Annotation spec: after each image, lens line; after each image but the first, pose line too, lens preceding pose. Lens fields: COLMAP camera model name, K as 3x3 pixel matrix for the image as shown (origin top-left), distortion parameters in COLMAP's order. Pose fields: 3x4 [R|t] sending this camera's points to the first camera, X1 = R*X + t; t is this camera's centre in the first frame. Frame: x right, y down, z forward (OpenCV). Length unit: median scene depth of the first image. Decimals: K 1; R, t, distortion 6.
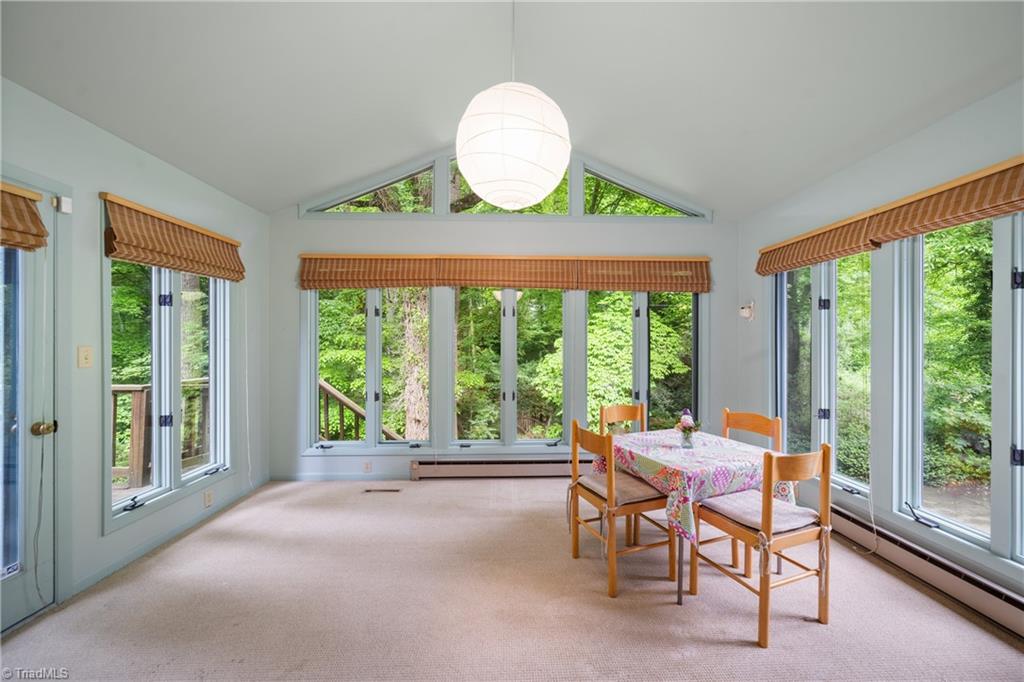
lens RADIAL K [[392.8, 0, 519.3], [0, 392.8, 347.2], [0, 0, 1]] dist [-0.008397, 0.000282]
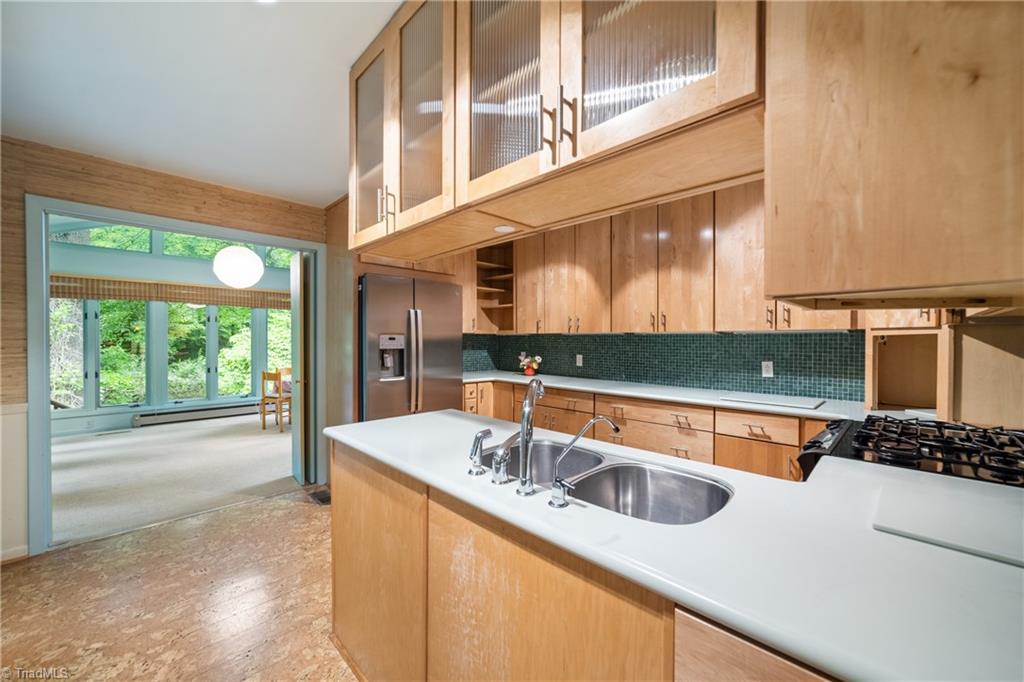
lens RADIAL K [[395.7, 0, 521.2], [0, 395.7, 340.6], [0, 0, 1]] dist [-0.002737, 0.000008]
pose [[0.728550, -0.002623, 0.684988, -0.219963], [0.008481, 0.999951, -0.005190, 0.019521], [-0.684940, 0.009591, 0.728536, -1.117325]]
